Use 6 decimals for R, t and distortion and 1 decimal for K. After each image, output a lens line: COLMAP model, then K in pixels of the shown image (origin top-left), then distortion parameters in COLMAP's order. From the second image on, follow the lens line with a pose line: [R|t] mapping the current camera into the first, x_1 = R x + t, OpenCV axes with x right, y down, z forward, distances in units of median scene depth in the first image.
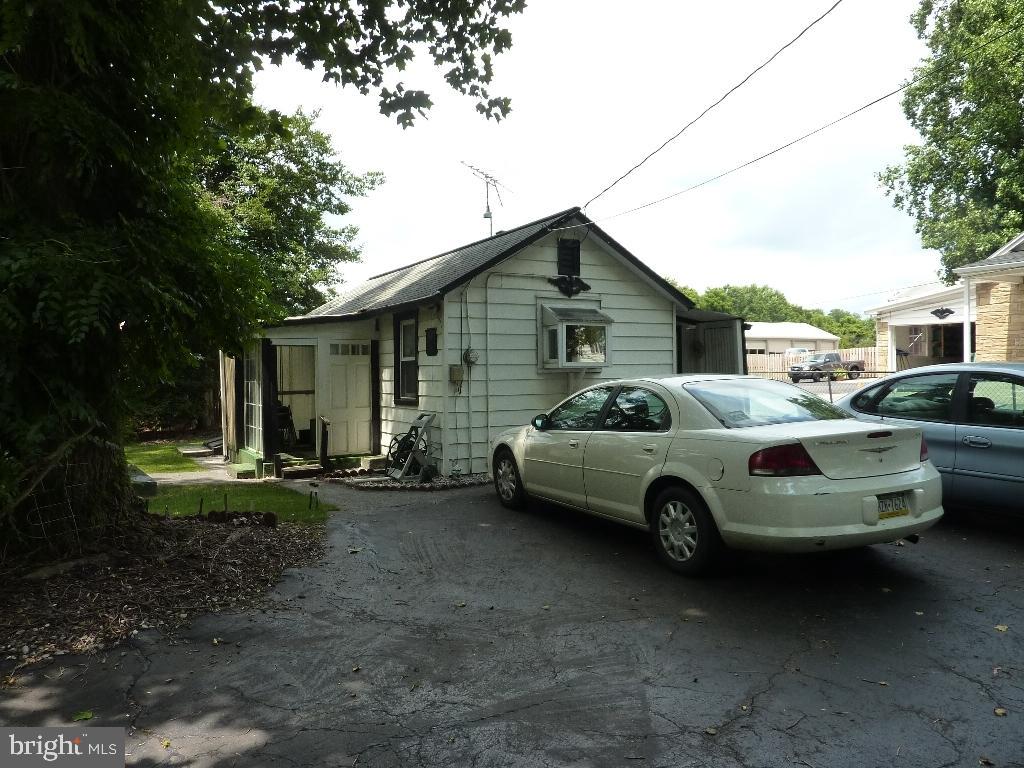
lens RADIAL K [[765.0, 0, 512.0], [0, 765.0, 384.0], [0, 0, 1]] dist [-0.026401, -0.008500]
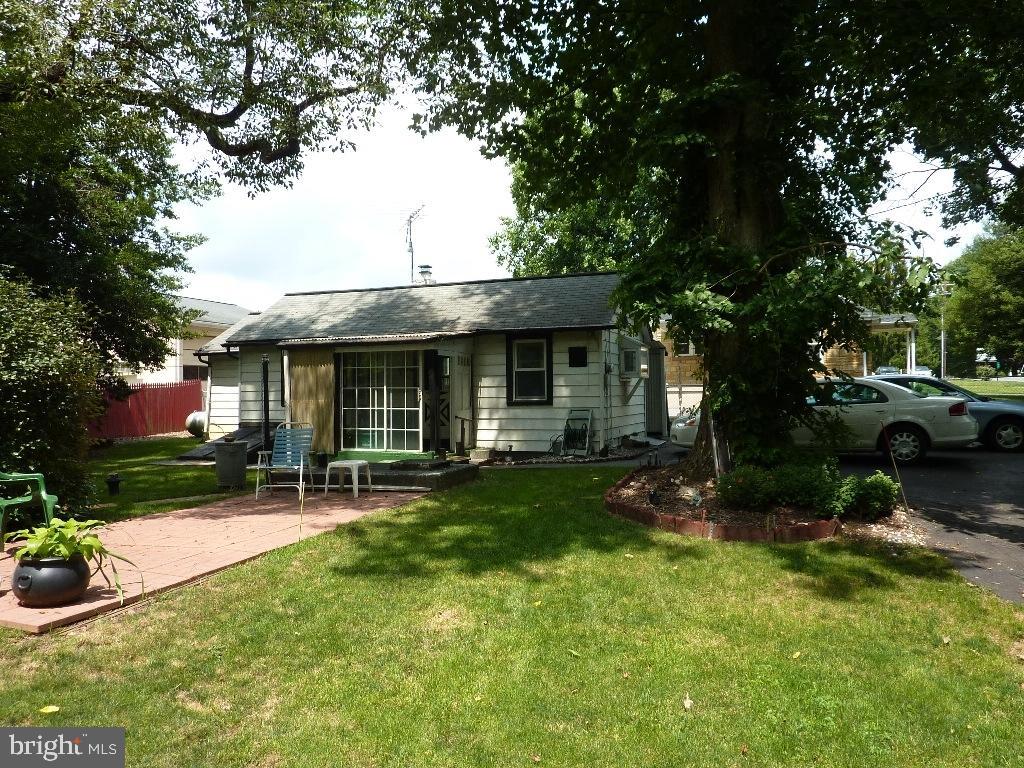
lens RADIAL K [[765.0, 0, 512.0], [0, 765.0, 384.0], [0, 0, 1]] dist [-0.026401, -0.008500]
pose [[0.750675, 0.008322, 0.660619, -1.028966], [0.014927, 0.999452, -0.029553, 0.029817], [-0.660503, 0.032046, 0.750139, 0.049293]]
